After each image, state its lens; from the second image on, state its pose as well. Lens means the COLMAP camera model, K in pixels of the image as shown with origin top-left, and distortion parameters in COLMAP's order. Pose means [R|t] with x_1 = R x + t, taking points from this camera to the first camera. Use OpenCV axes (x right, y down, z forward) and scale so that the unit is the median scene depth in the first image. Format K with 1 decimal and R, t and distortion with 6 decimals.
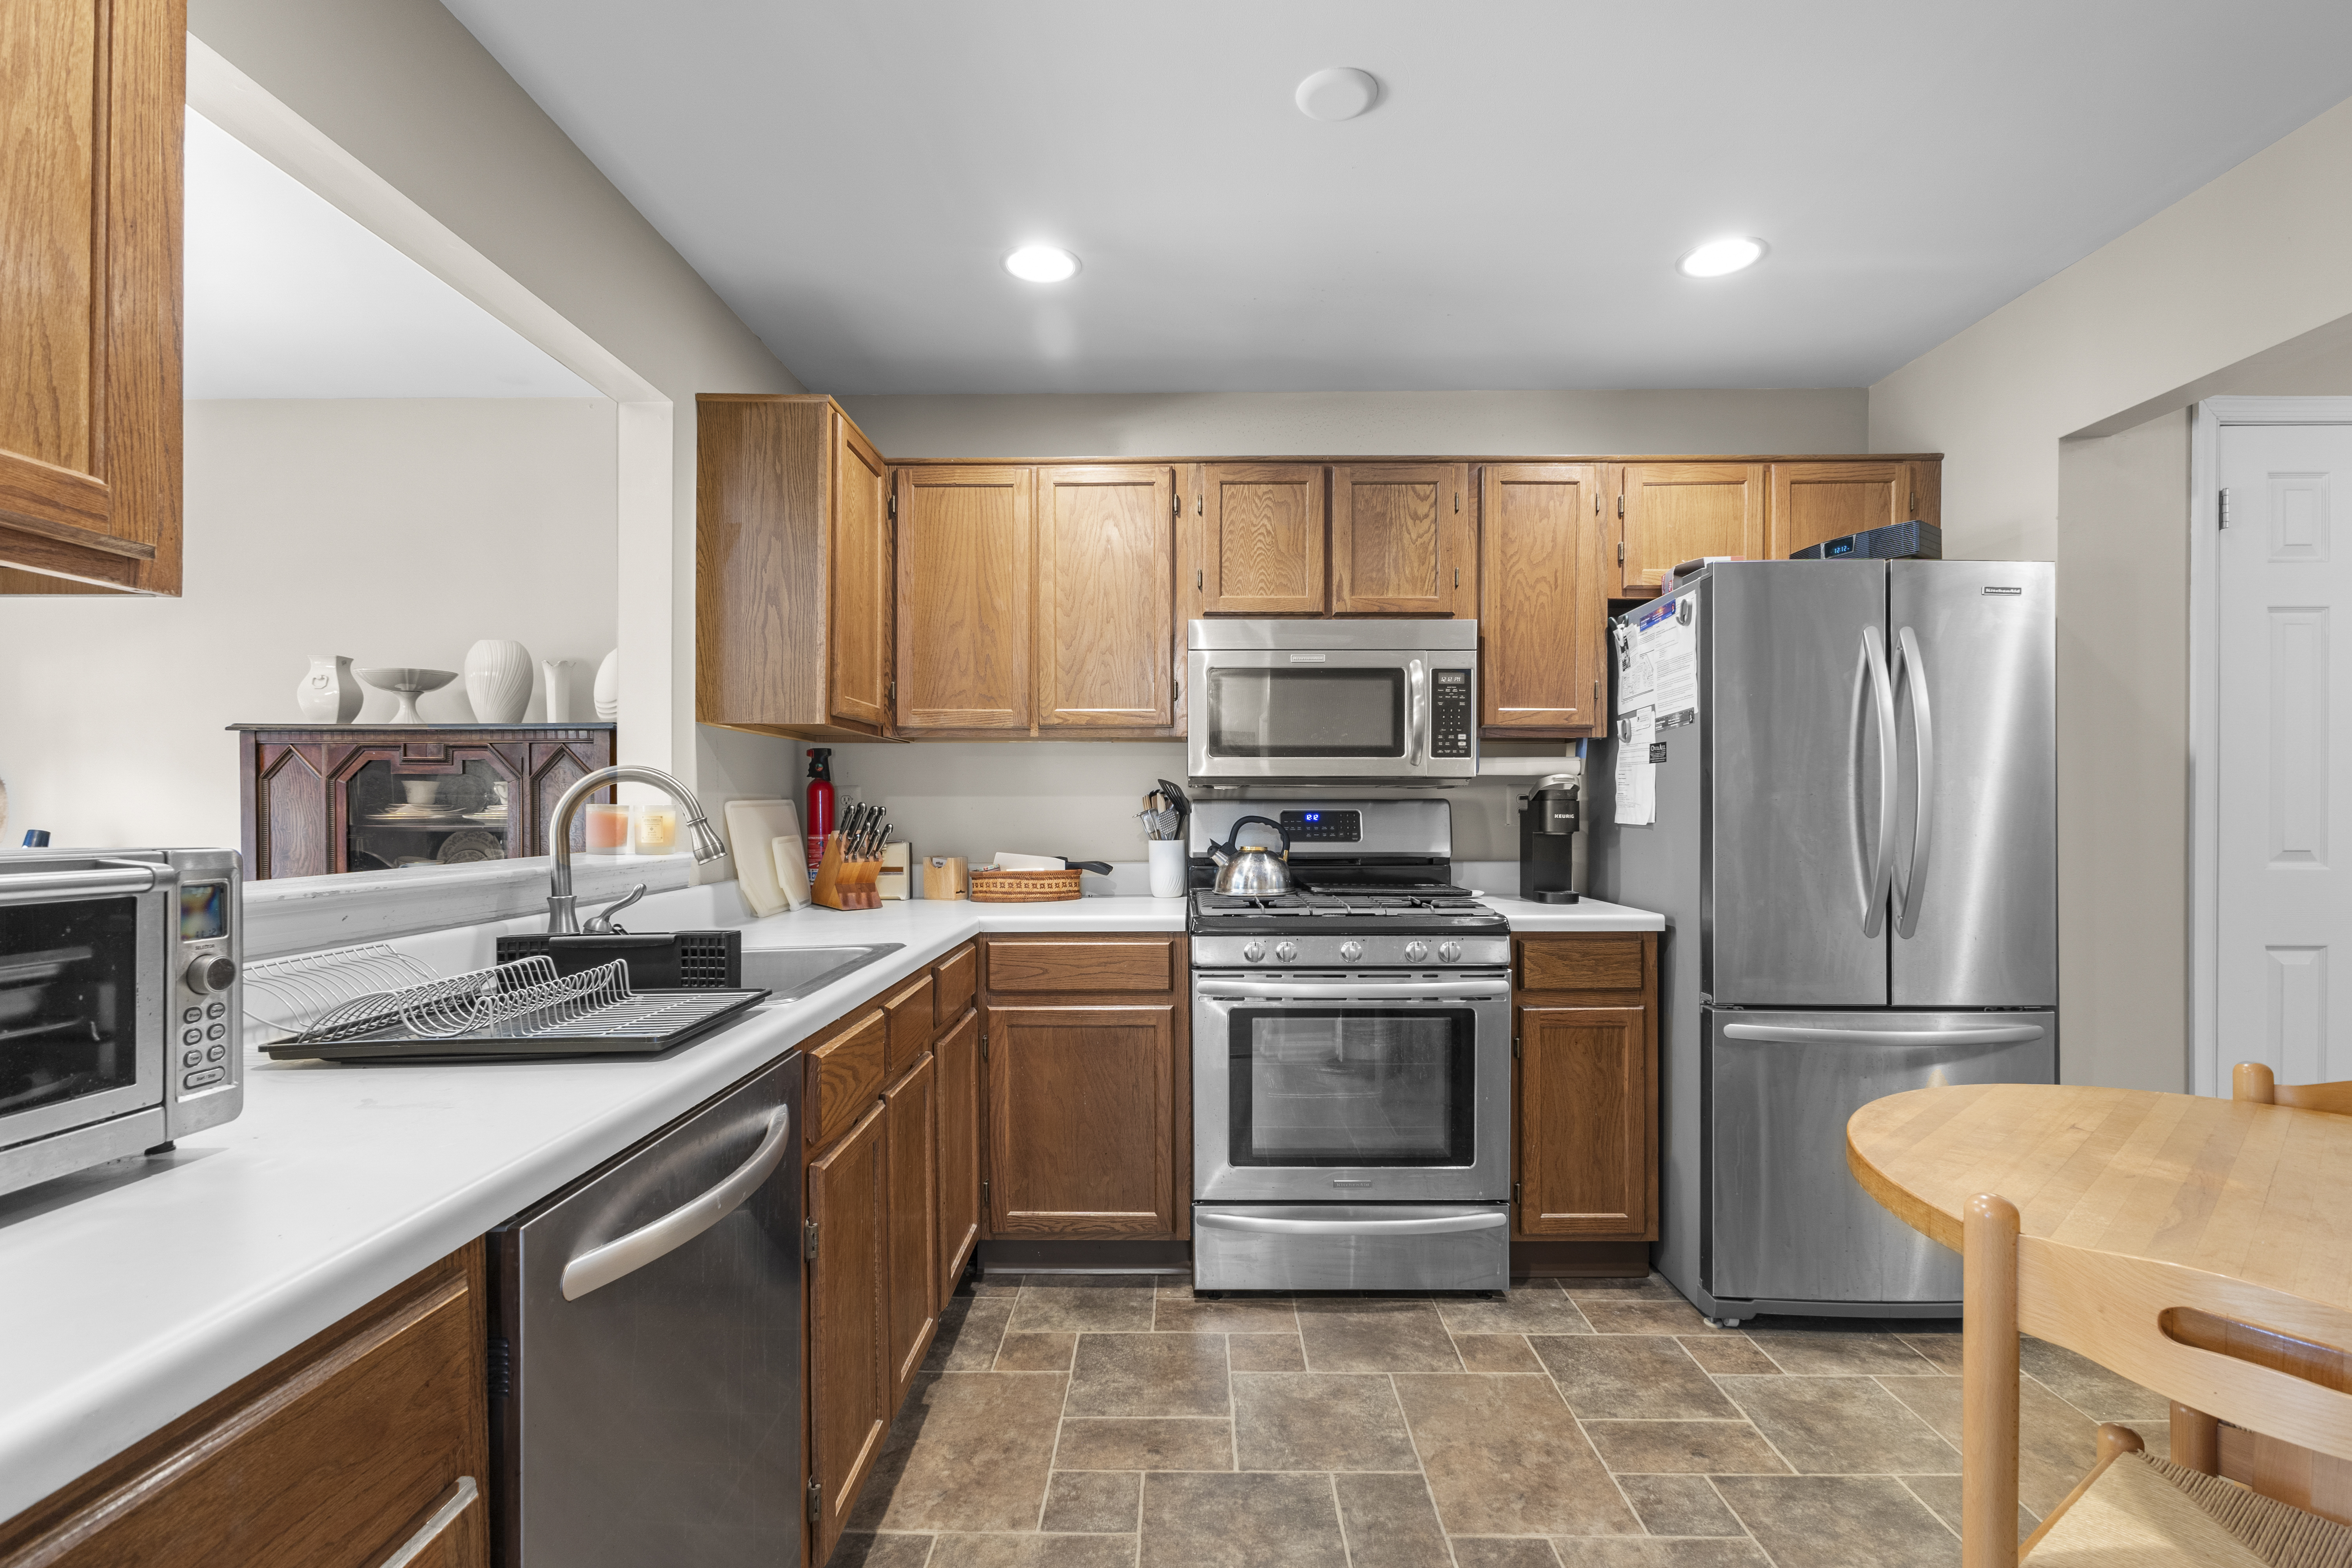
lens RADIAL K [[1058.4, 0, 1181.4], [0, 1058.4, 808.0], [0, 0, 1]] dist [-0.008346, -0.000616]
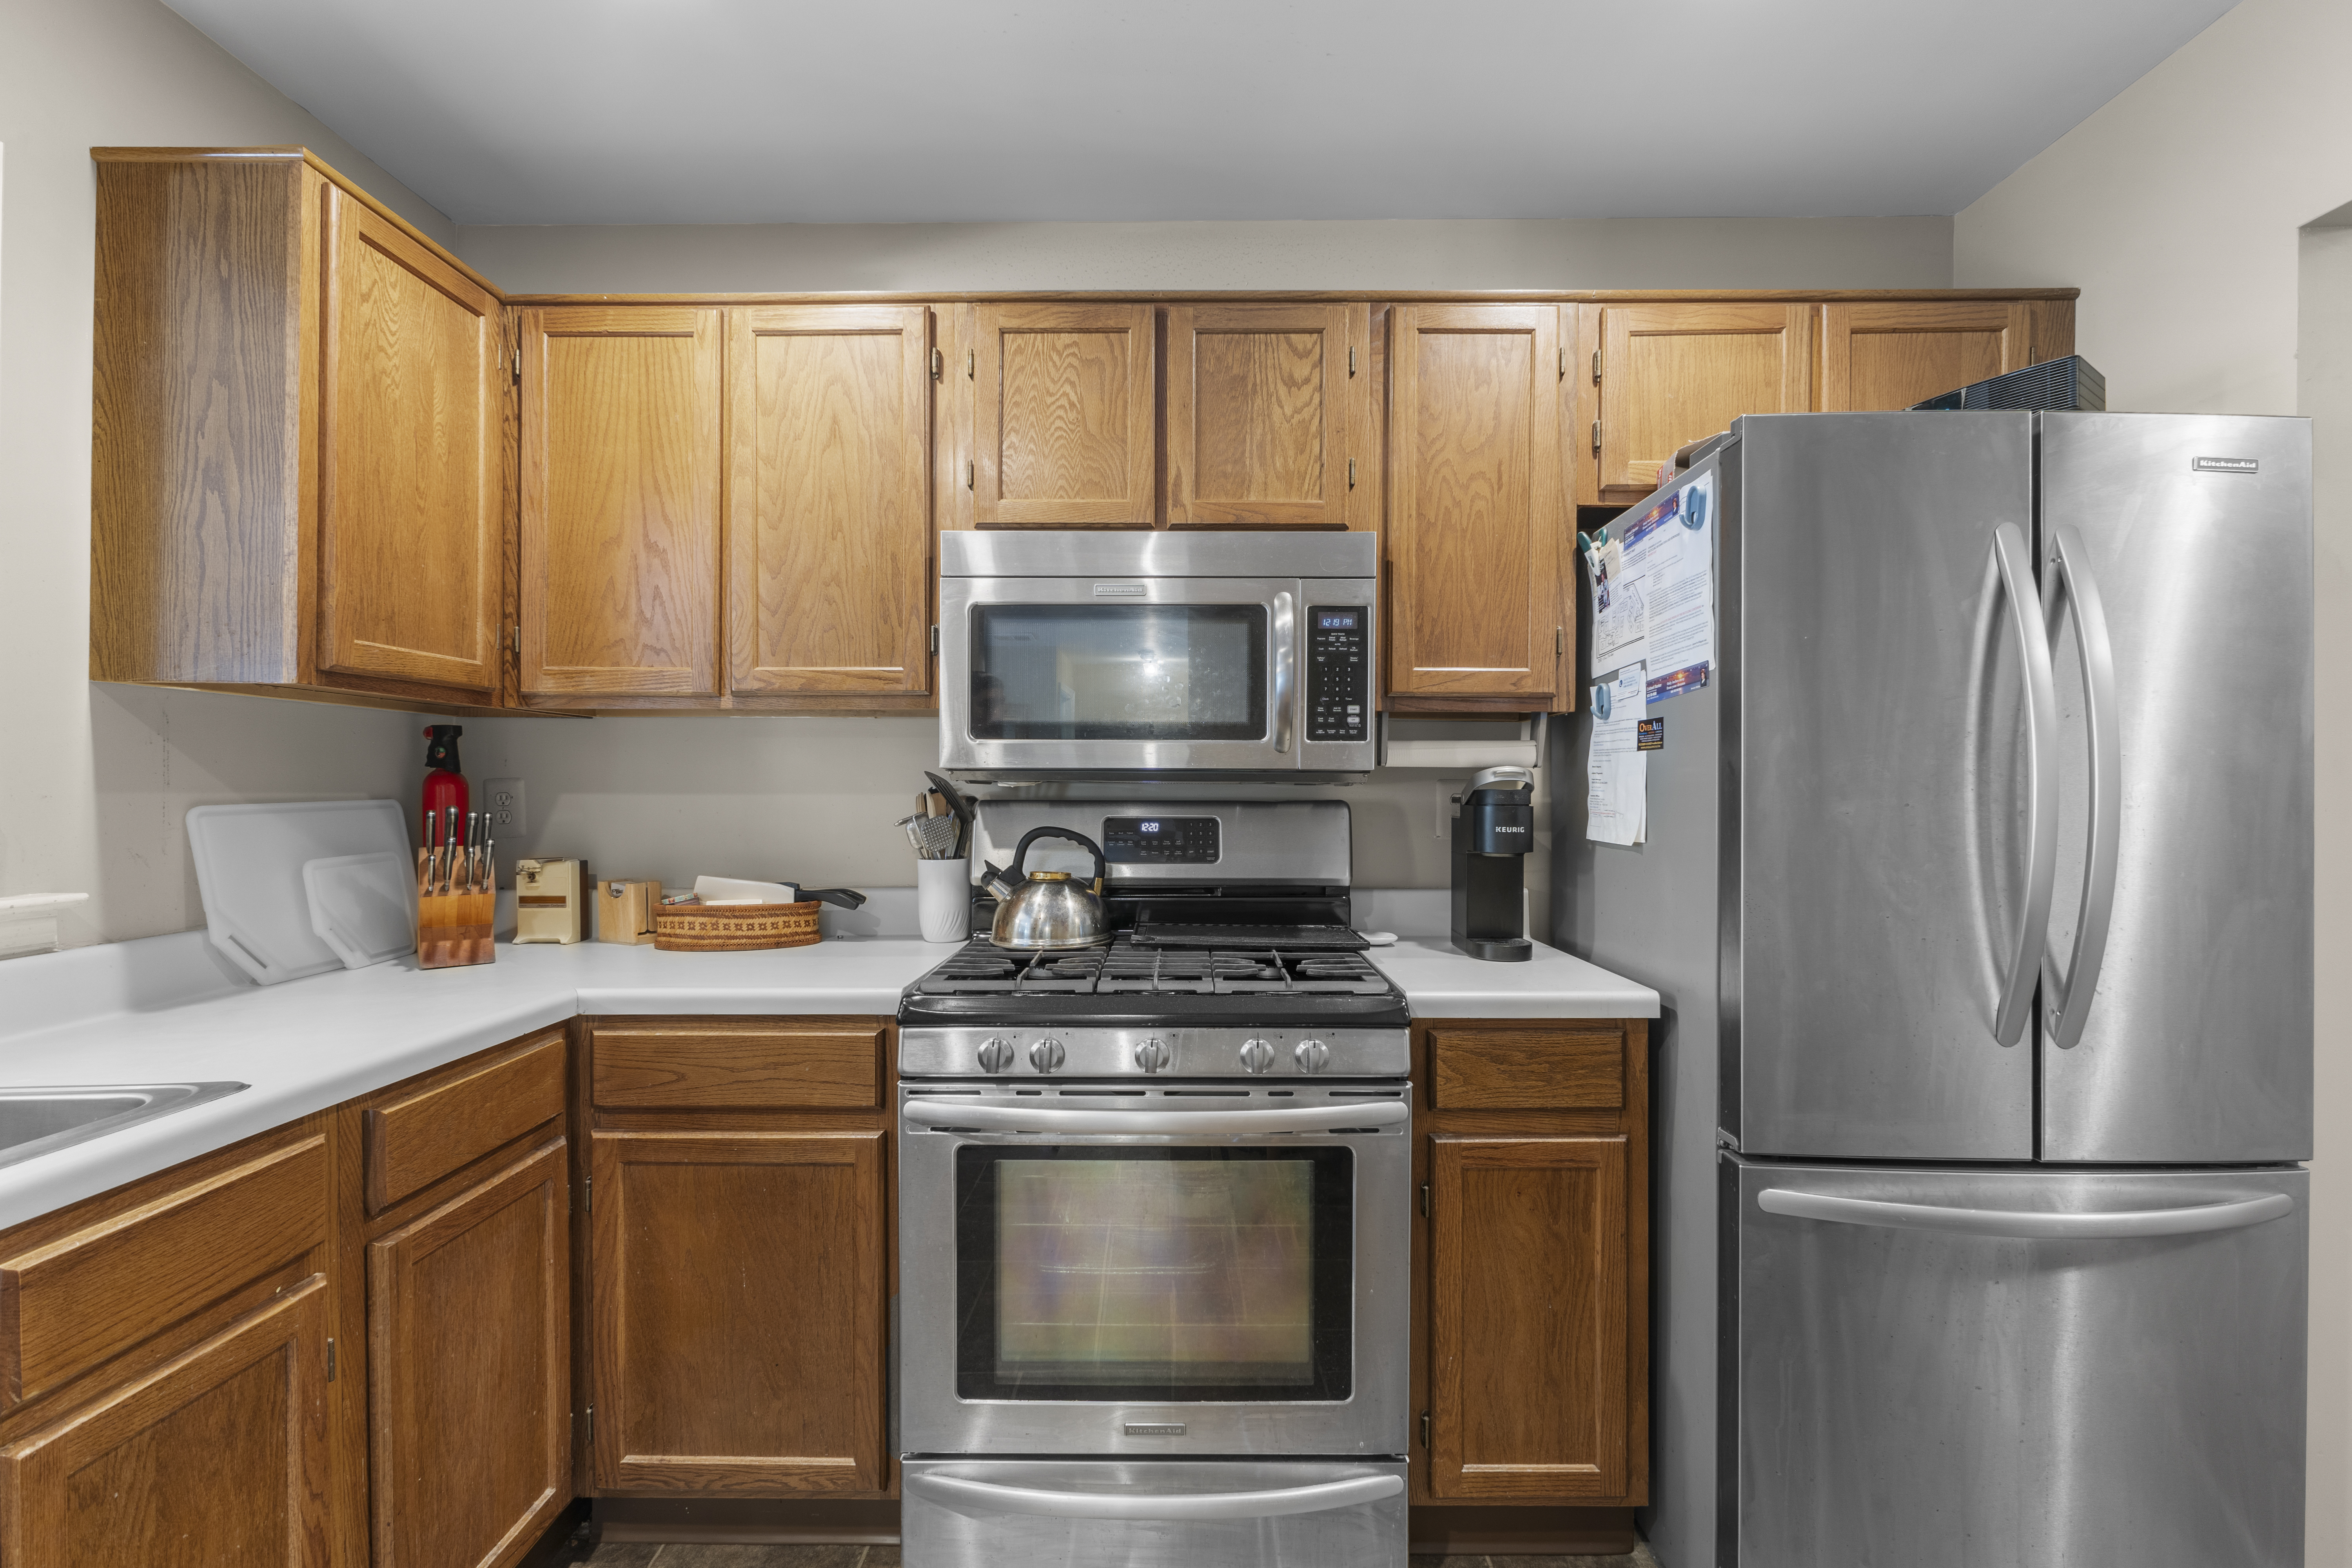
lens RADIAL K [[1058.4, 0, 1185.0], [0, 1058.4, 792.4], [0, 0, 1]] dist [-0.008346, -0.000616]
pose [[0.999990, 0.002981, 0.003436, 0.169671], [-0.002980, 0.999996, -0.000235, -0.016446], [-0.003437, 0.000225, 0.999994, 0.366884]]
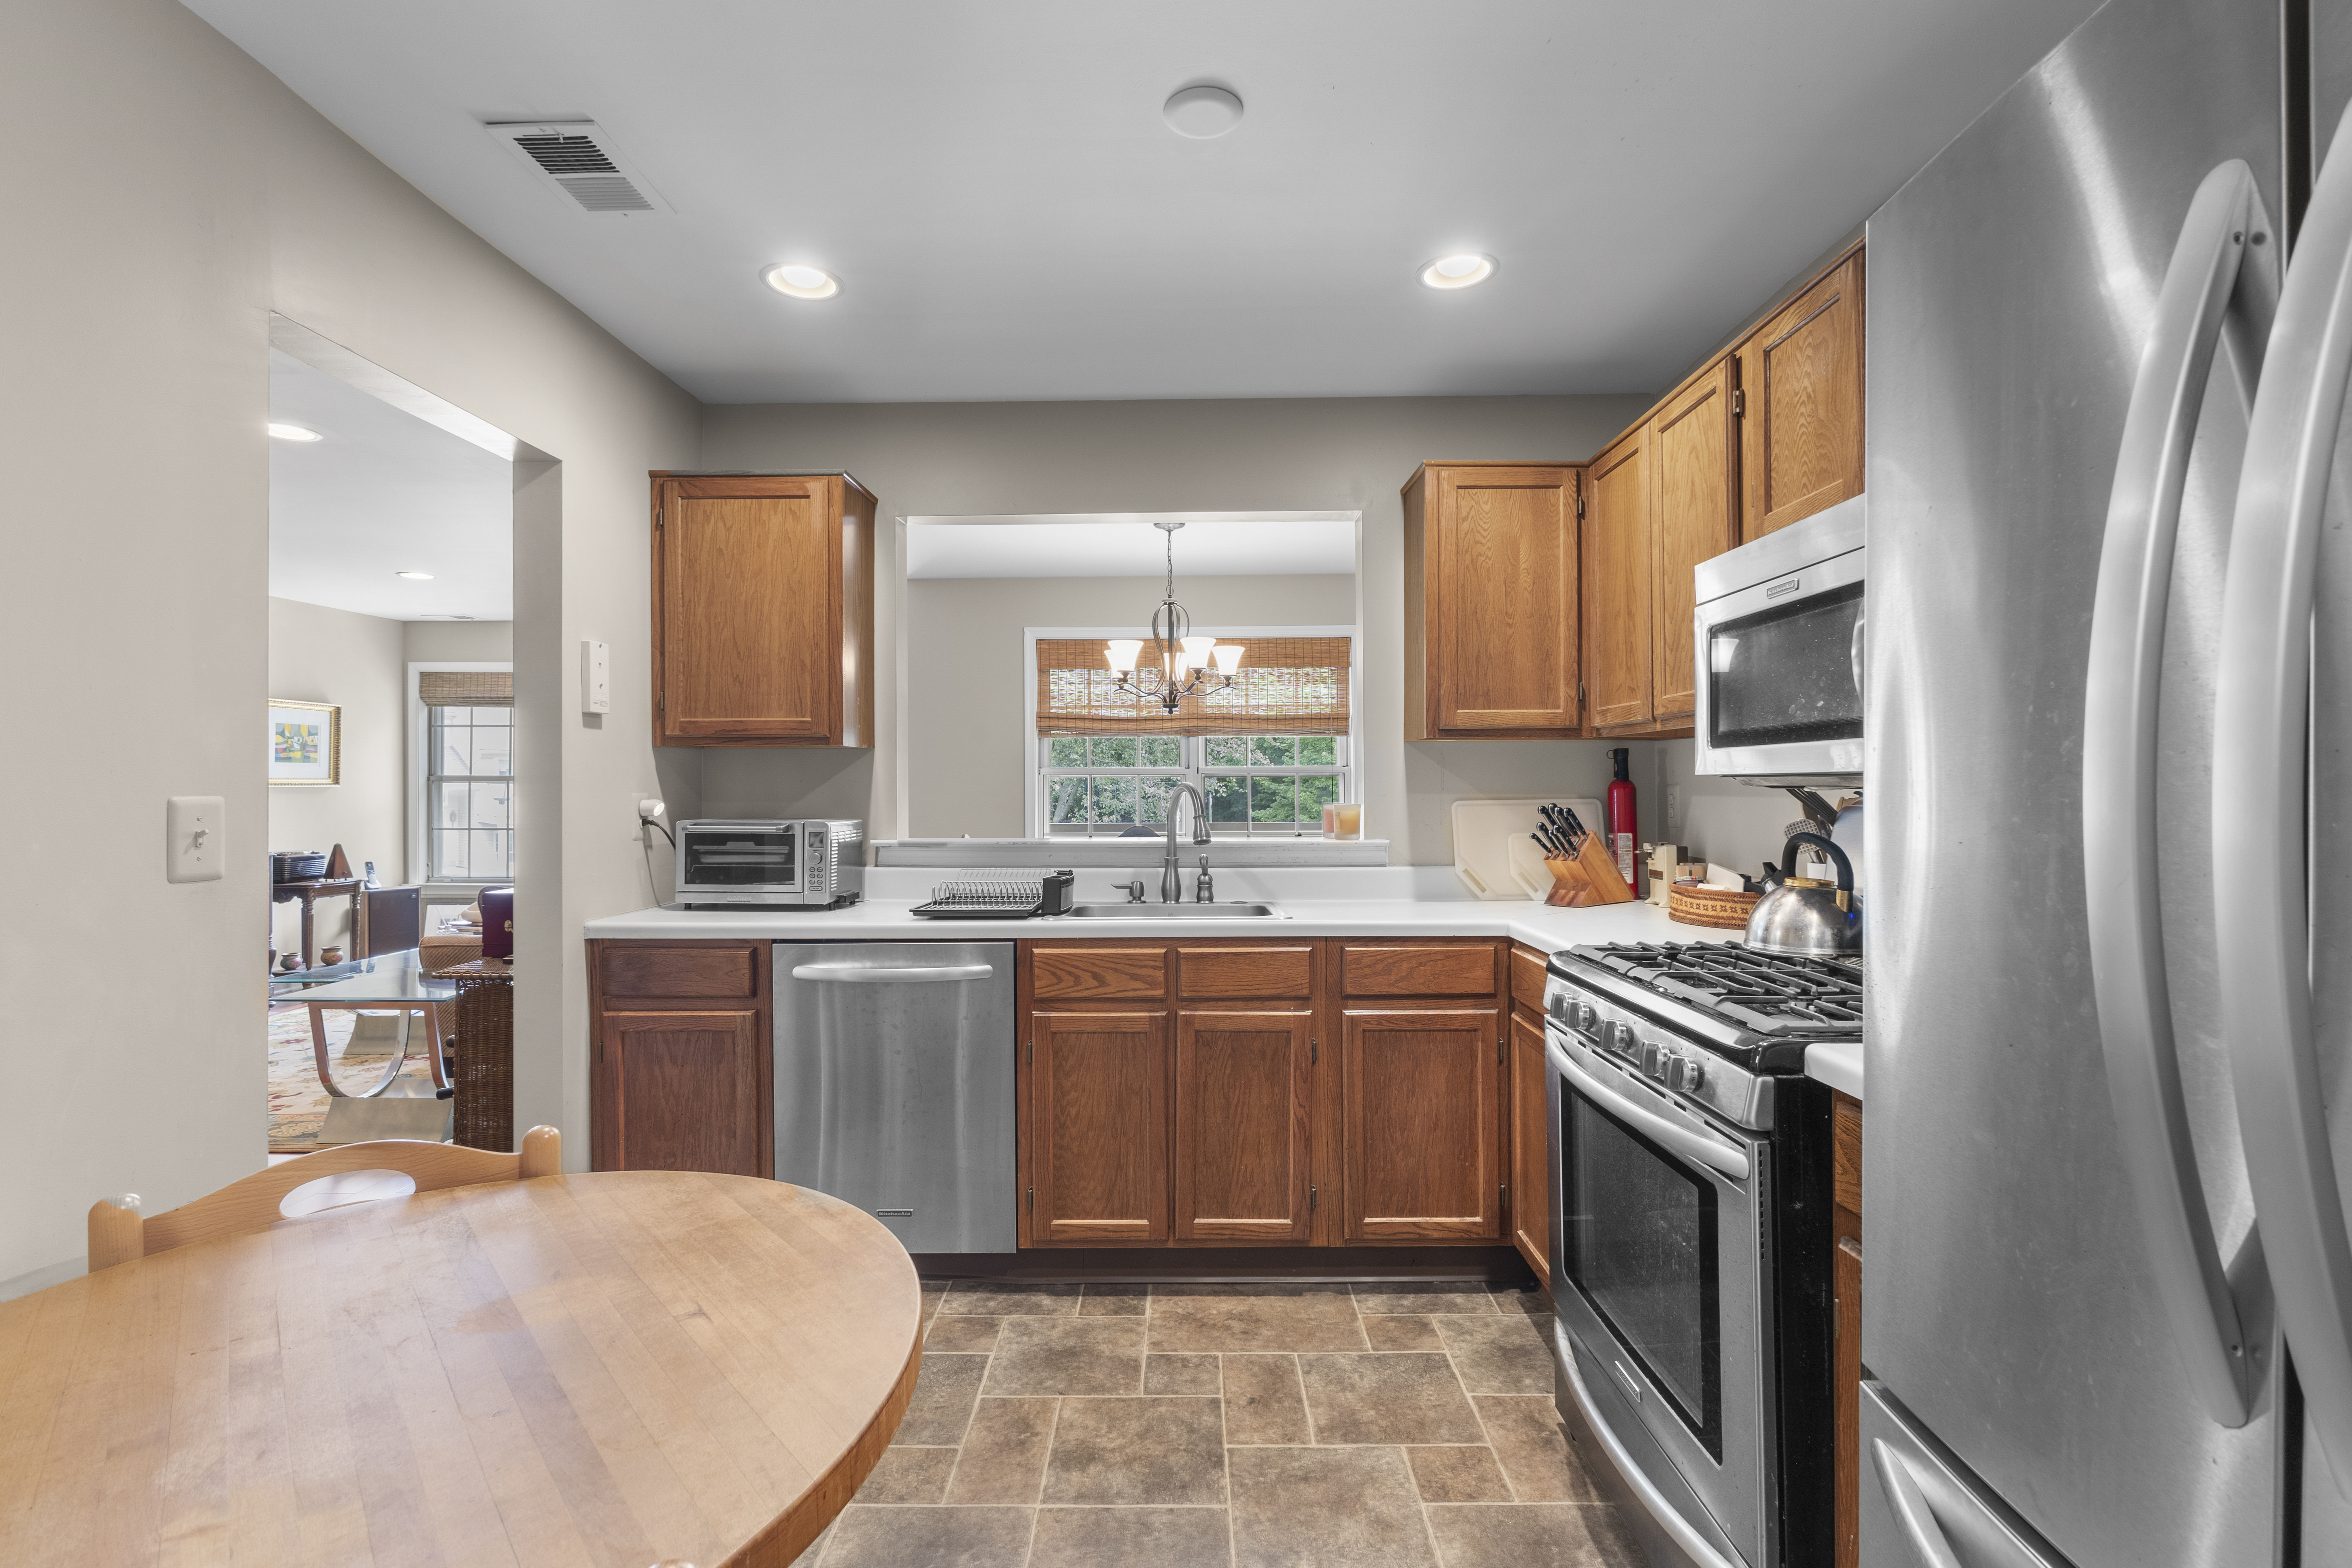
lens RADIAL K [[1058.4, 0, 1187.9], [0, 1058.4, 777.5], [0, 0, 1]] dist [-0.008346, -0.000616]
pose [[0.018037, -0.008056, -0.999805, 0.798472], [-0.001983, 0.999965, -0.008093, -0.023274], [0.999835, 0.002129, 0.018021, 0.675121]]
